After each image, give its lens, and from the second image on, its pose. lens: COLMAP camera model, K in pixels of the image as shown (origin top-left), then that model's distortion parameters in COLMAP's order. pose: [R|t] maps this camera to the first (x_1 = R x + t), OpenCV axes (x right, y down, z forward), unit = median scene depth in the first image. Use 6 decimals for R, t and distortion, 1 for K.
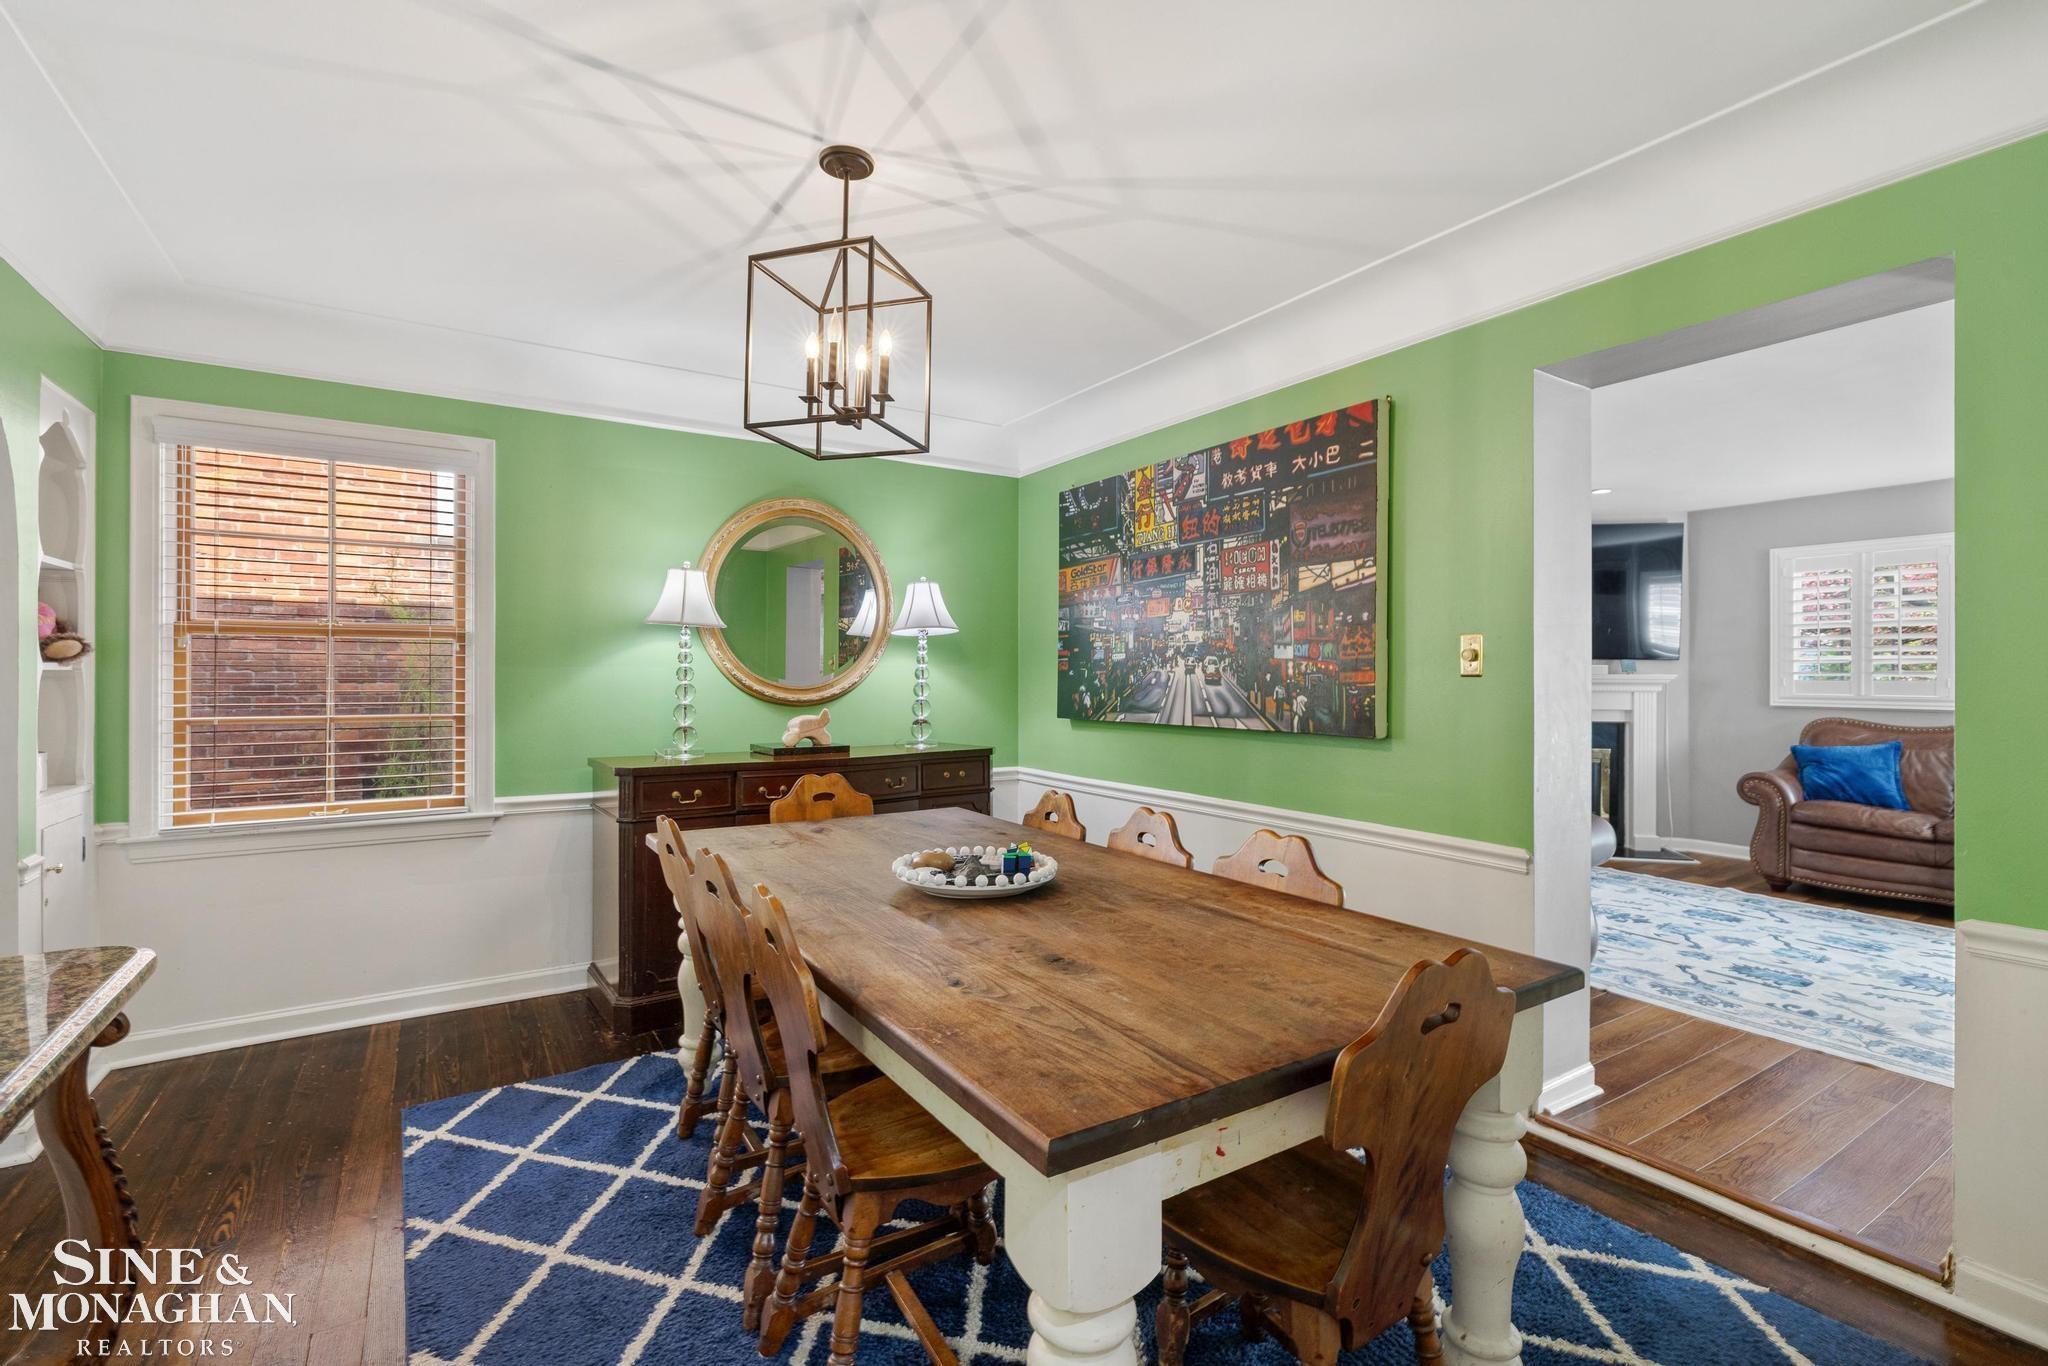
lens RADIAL K [[925.2, 0, 1018.6], [0, 925.2, 680.8], [0, 0, 1]] dist [-0.009293, 0.003657]
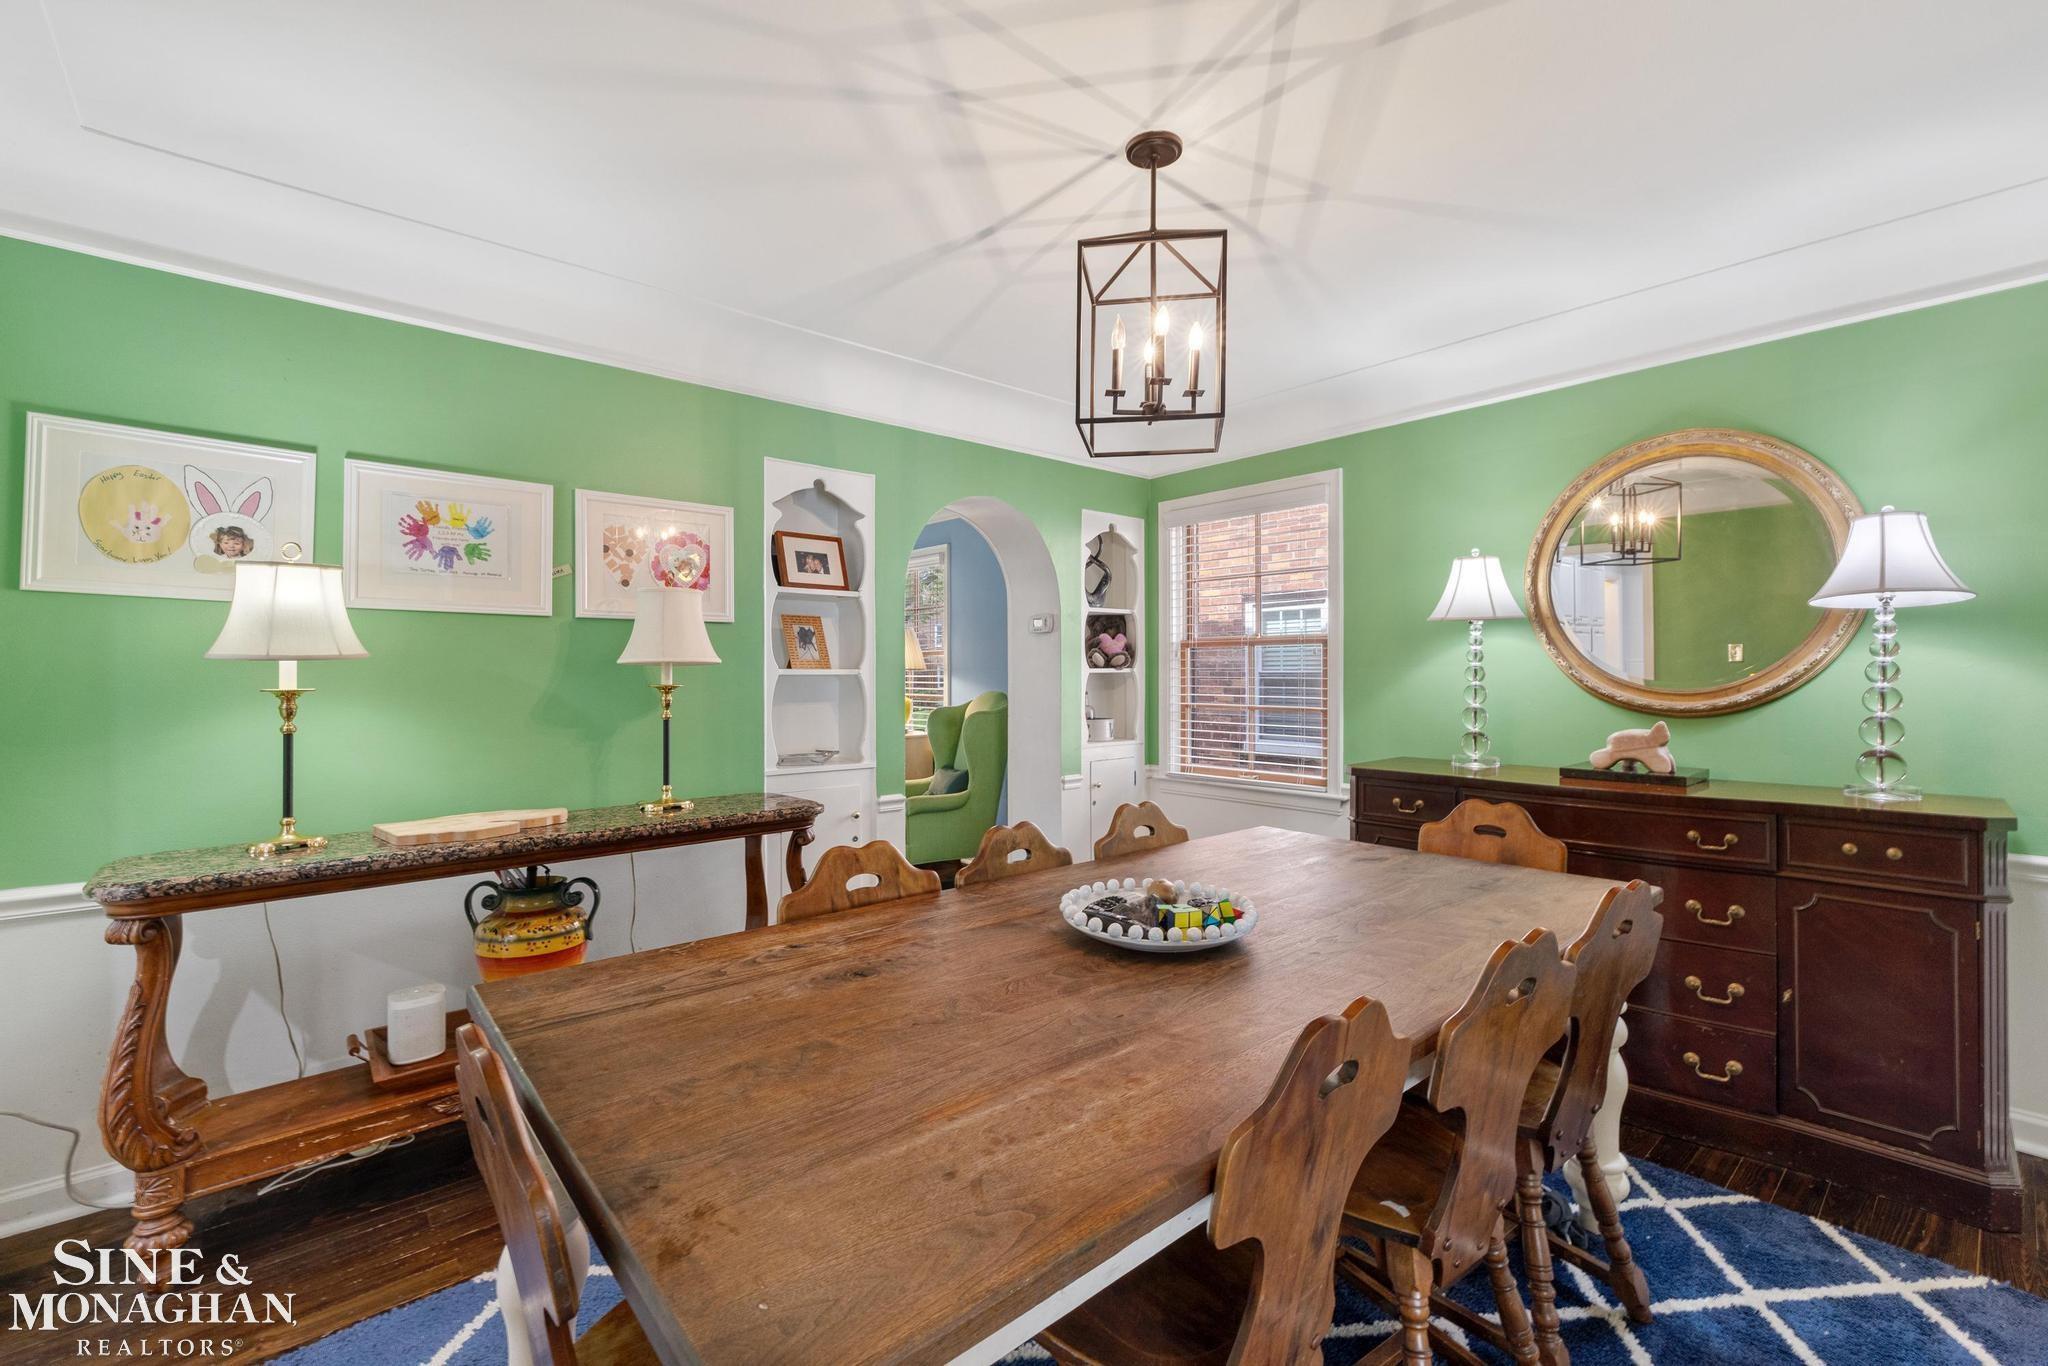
lens RADIAL K [[861.4, 0, 1013.8], [0, 861.4, 673.1], [0, 0, 1]] dist [-0.000604, -0.000124]
pose [[0.132257, 0.000458, -0.991215, 0.470930], [-0.000732, 1.000000, 0.000365, -0.009653], [0.991215, 0.000677, 0.132257, 0.504111]]
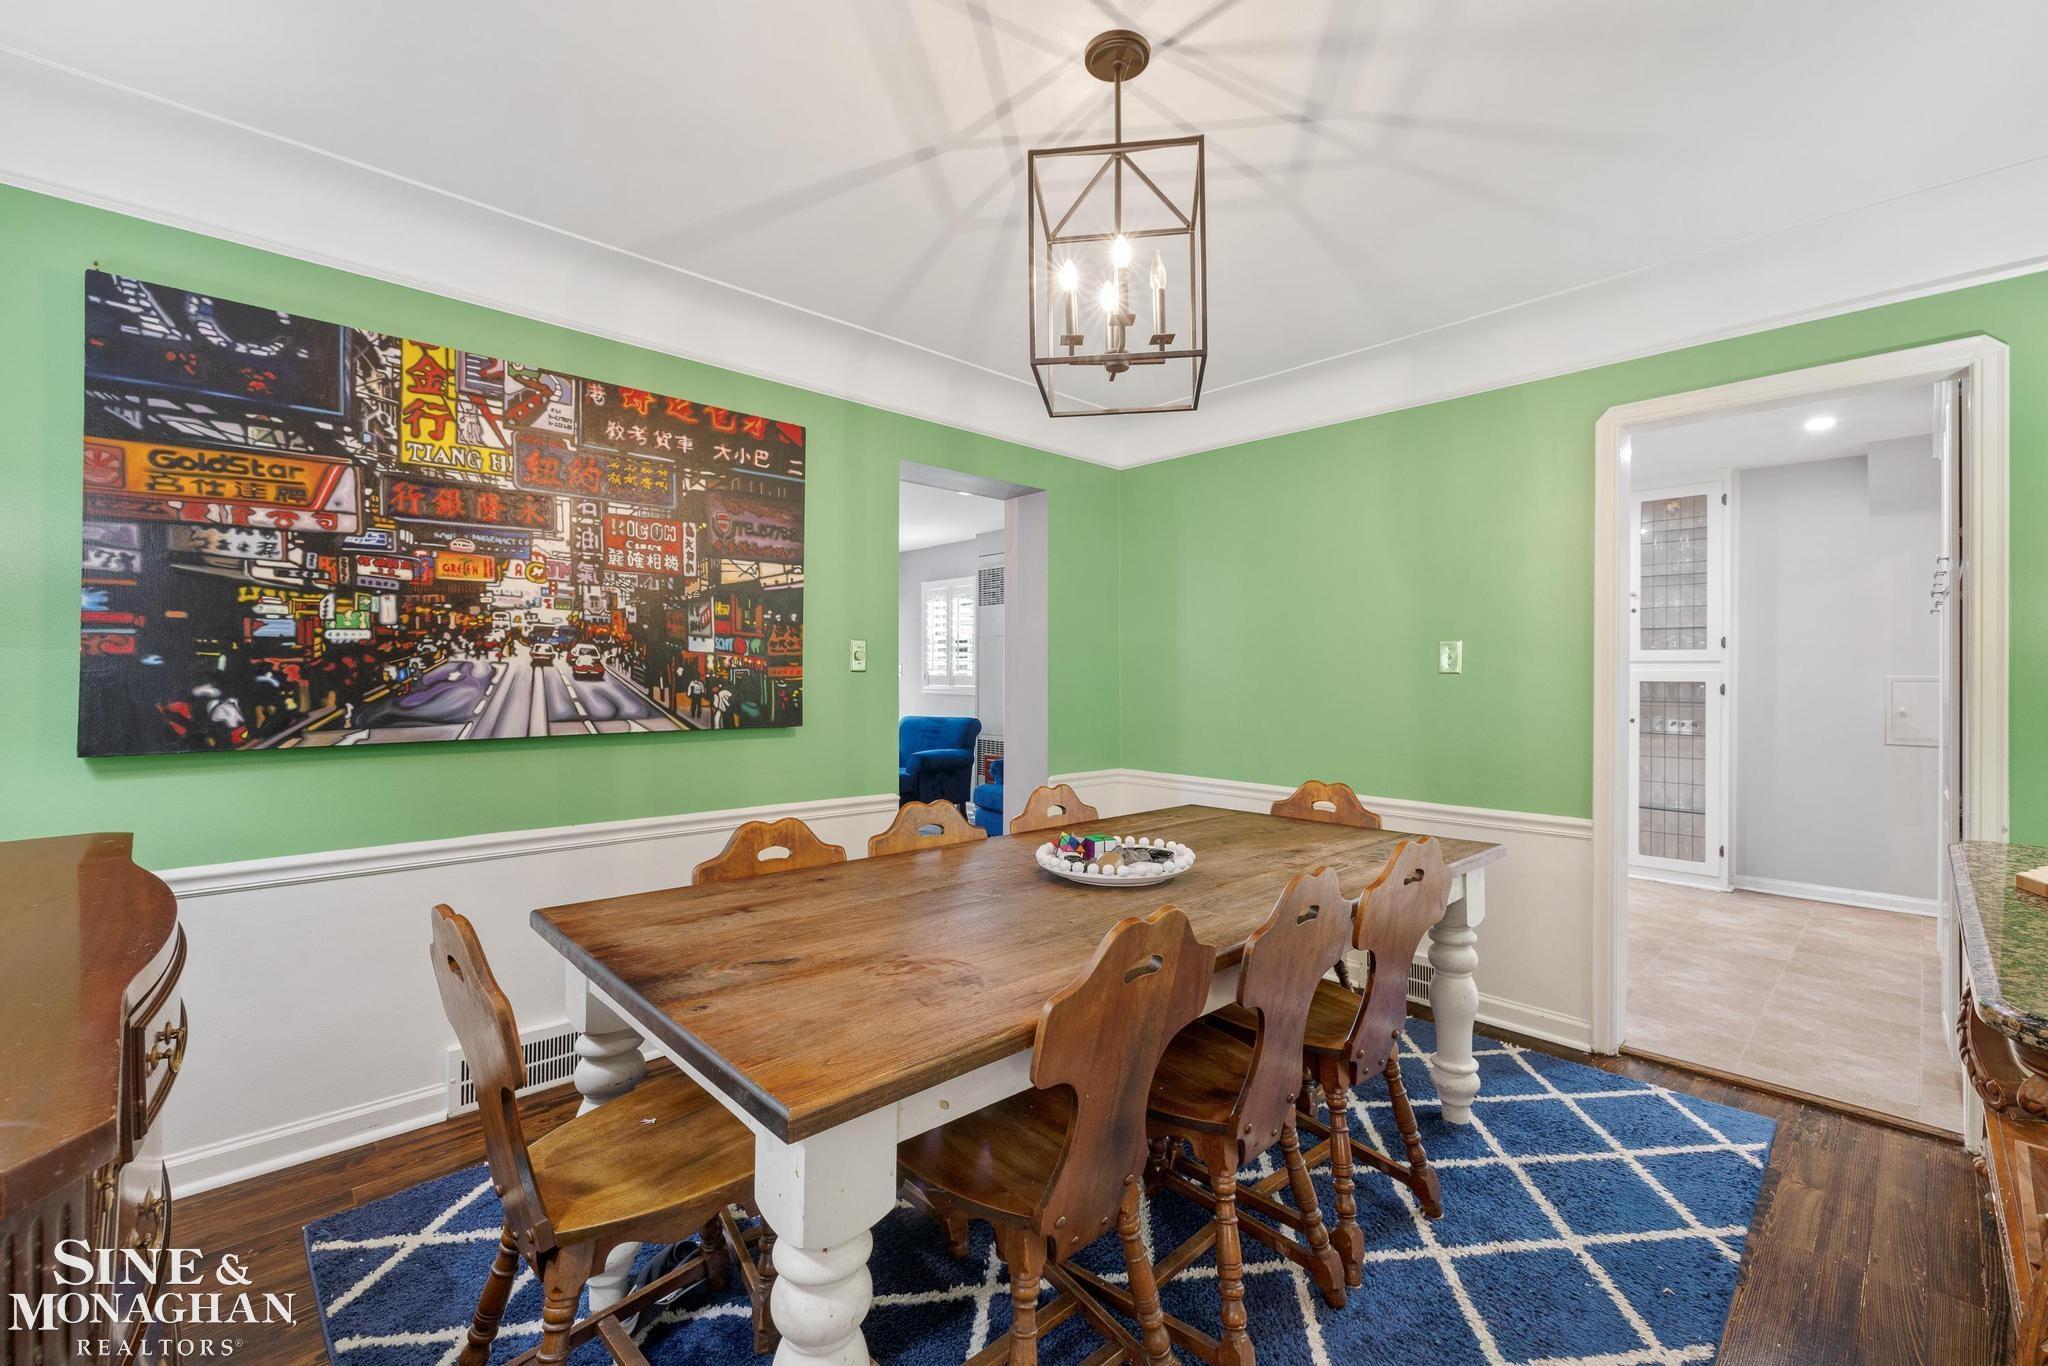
lens RADIAL K [[881.3, 0, 1026.5], [0, 881.3, 677.2], [0, 0, 1]] dist [0.002709, -0.000486]
pose [[-0.199231, -0.004621, 0.979942, -0.654796], [-0.000767, 0.999989, 0.004559, -0.002428], [-0.979952, 0.000157, -0.199232, 0.850069]]
